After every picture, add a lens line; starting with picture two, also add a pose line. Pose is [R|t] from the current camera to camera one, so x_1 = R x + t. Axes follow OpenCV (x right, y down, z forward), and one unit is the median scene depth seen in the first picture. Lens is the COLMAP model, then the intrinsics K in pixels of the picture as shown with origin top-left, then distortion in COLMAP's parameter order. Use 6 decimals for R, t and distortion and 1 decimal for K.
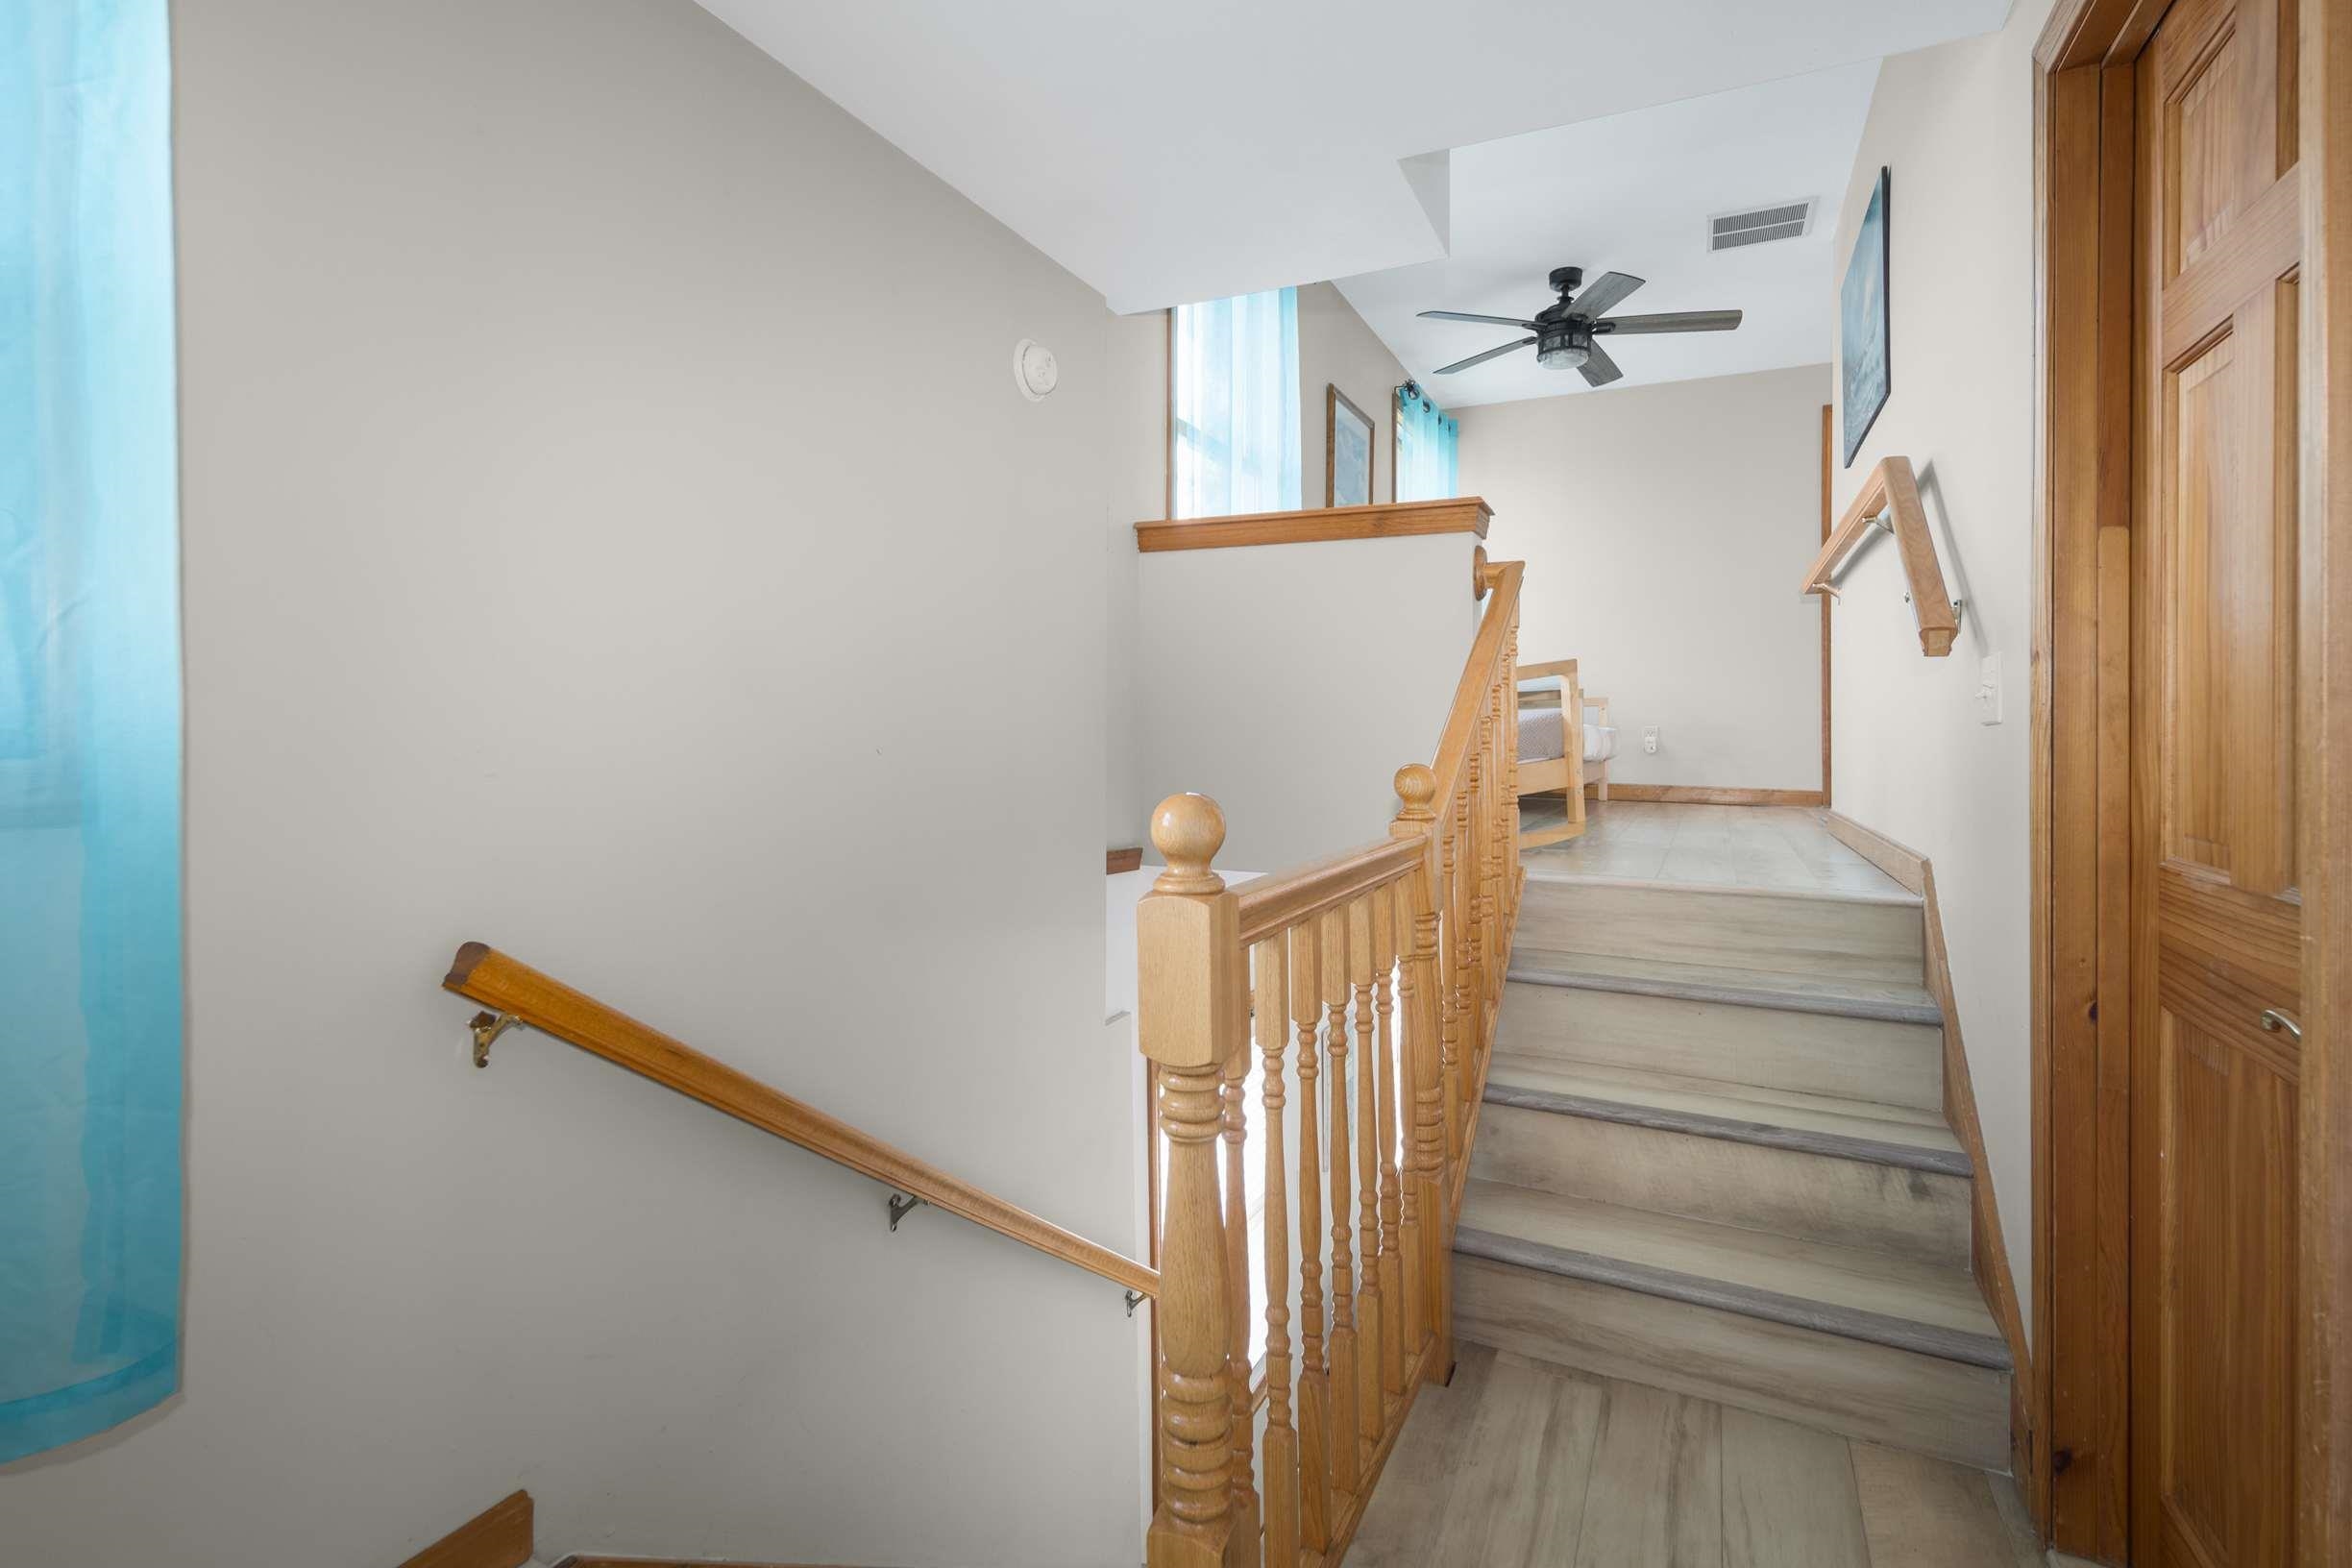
lens RADIAL K [[1053.6, 0, 1174.8], [0, 1053.6, 722.2], [0, 0, 1]] dist [0.000676, -0.000624]
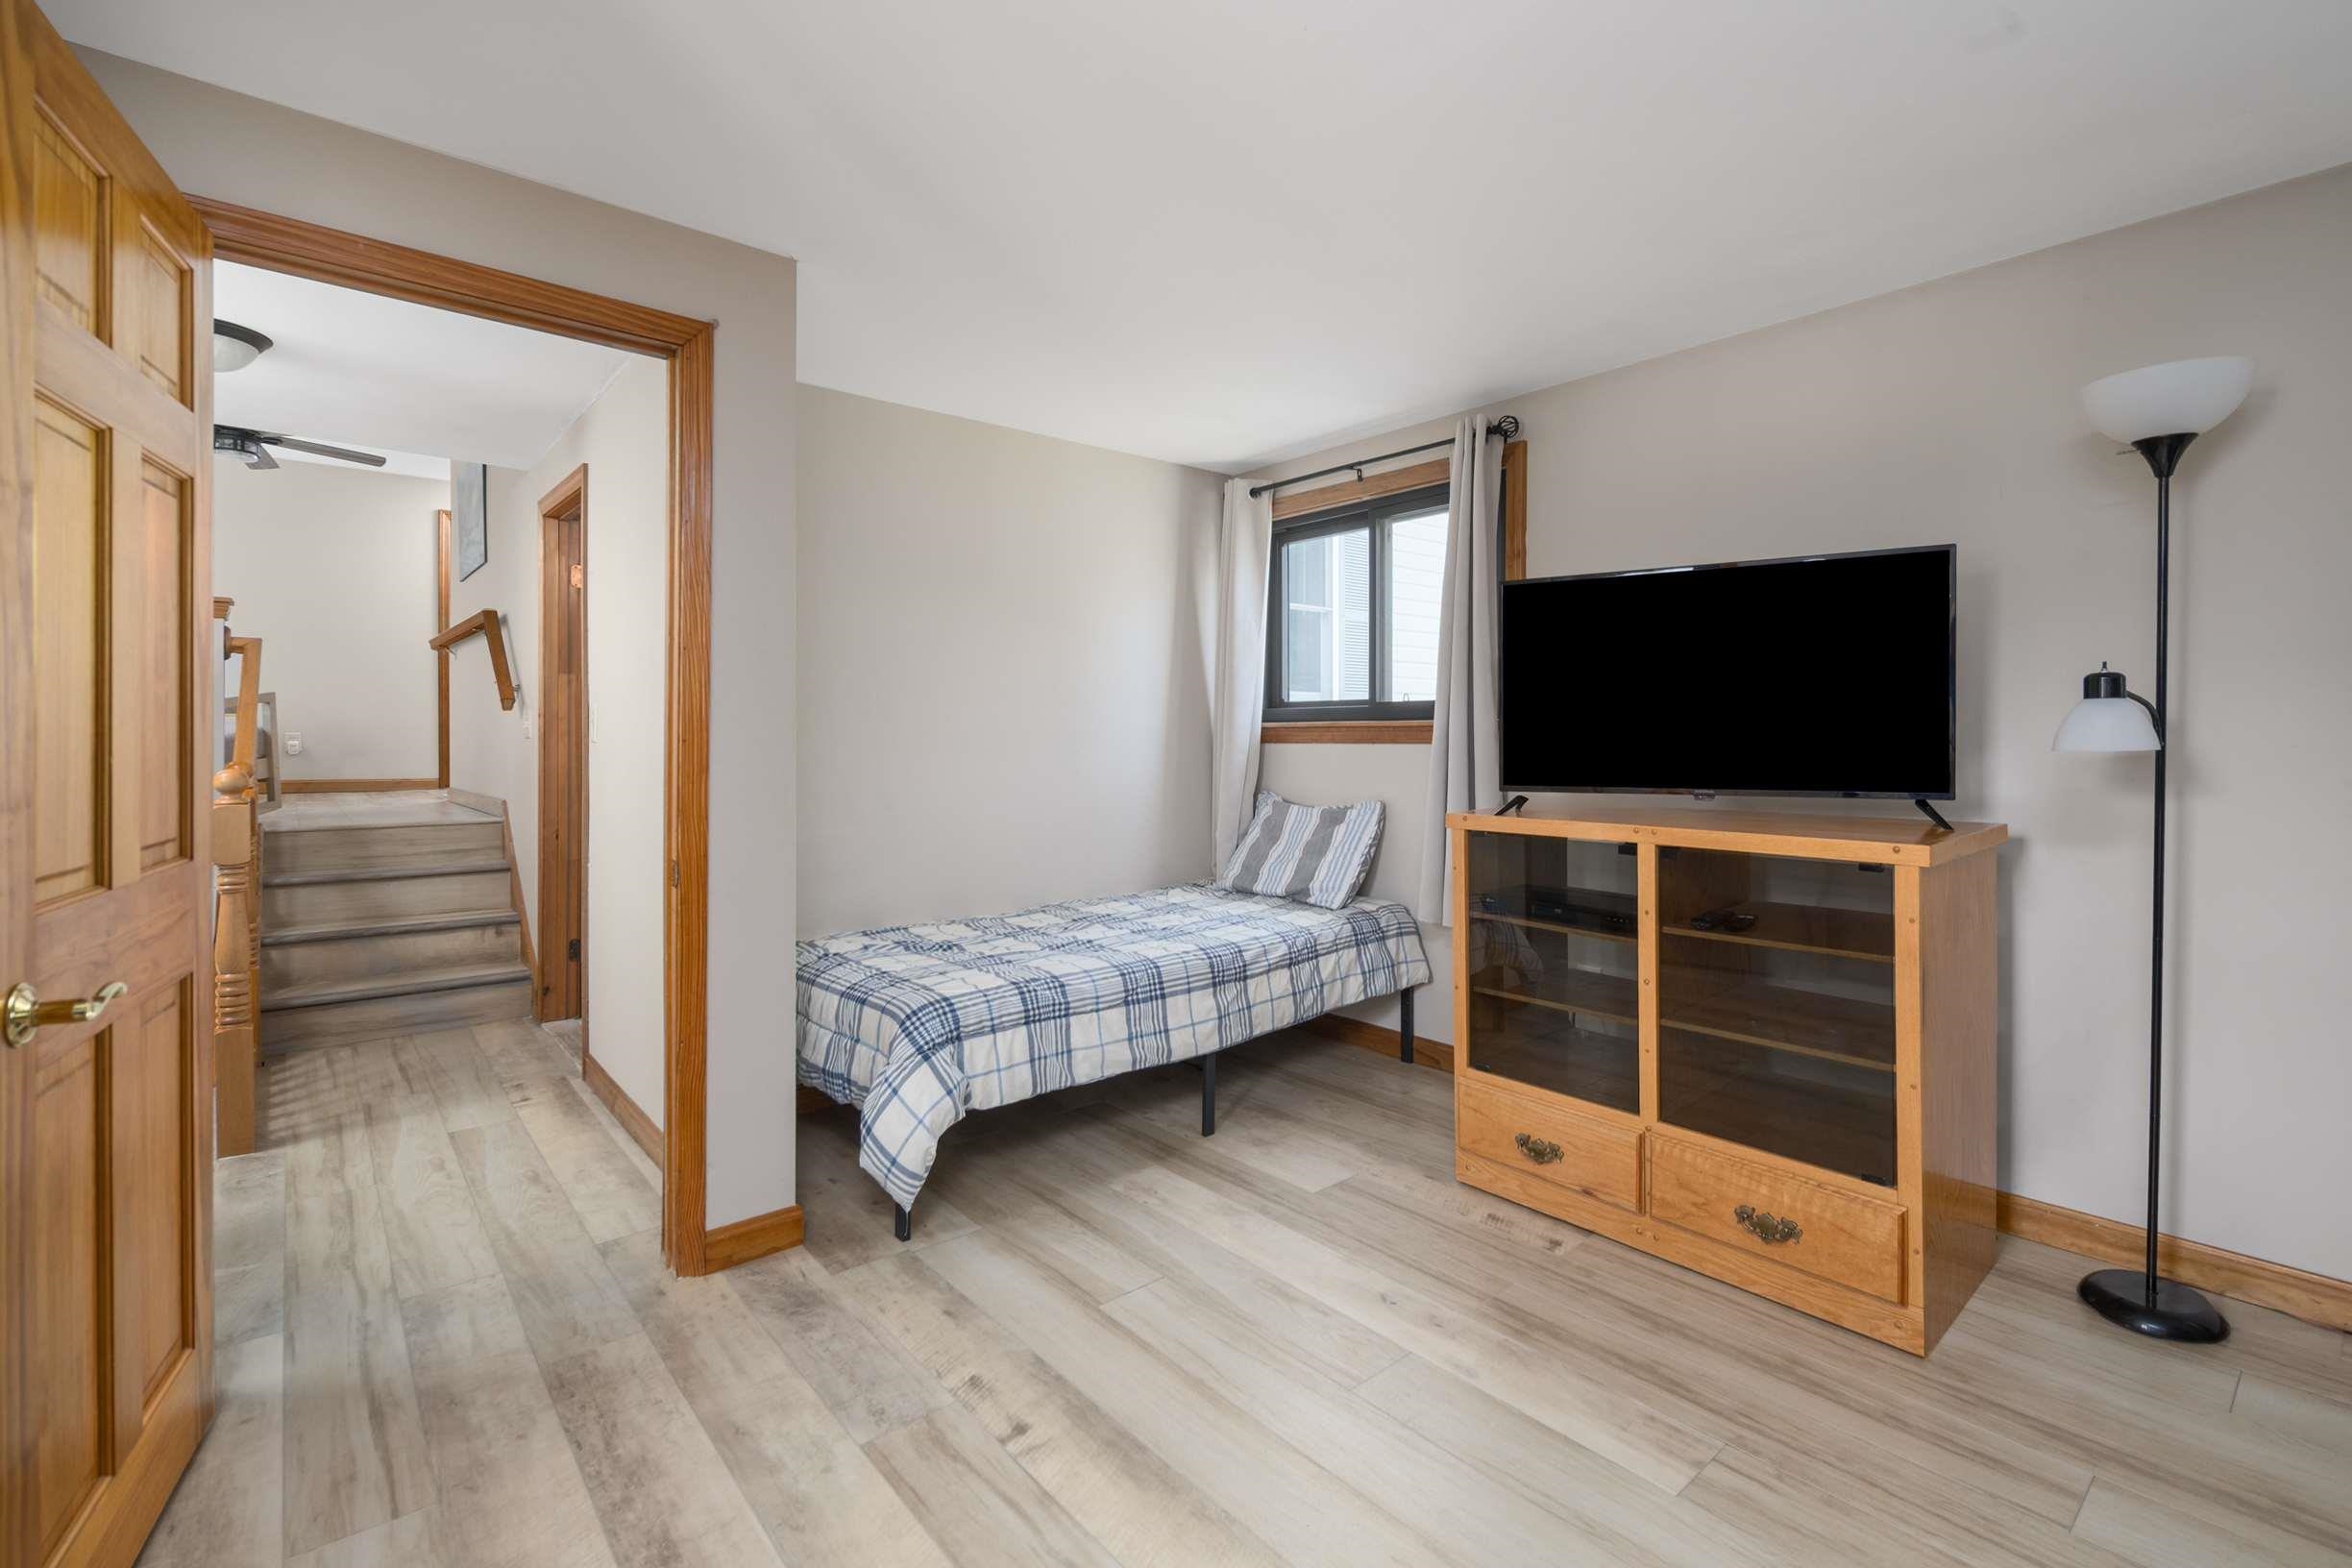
lens RADIAL K [[1053.6, 0, 1174.8], [0, 1053.6, 722.2], [0, 0, 1]] dist [0.000676, -0.000624]
pose [[0.373516, 0.004260, 0.927614, -0.803564], [0.000965, 0.999987, -0.004981, -0.020848], [-0.927623, 0.002756, 0.373507, -1.123243]]
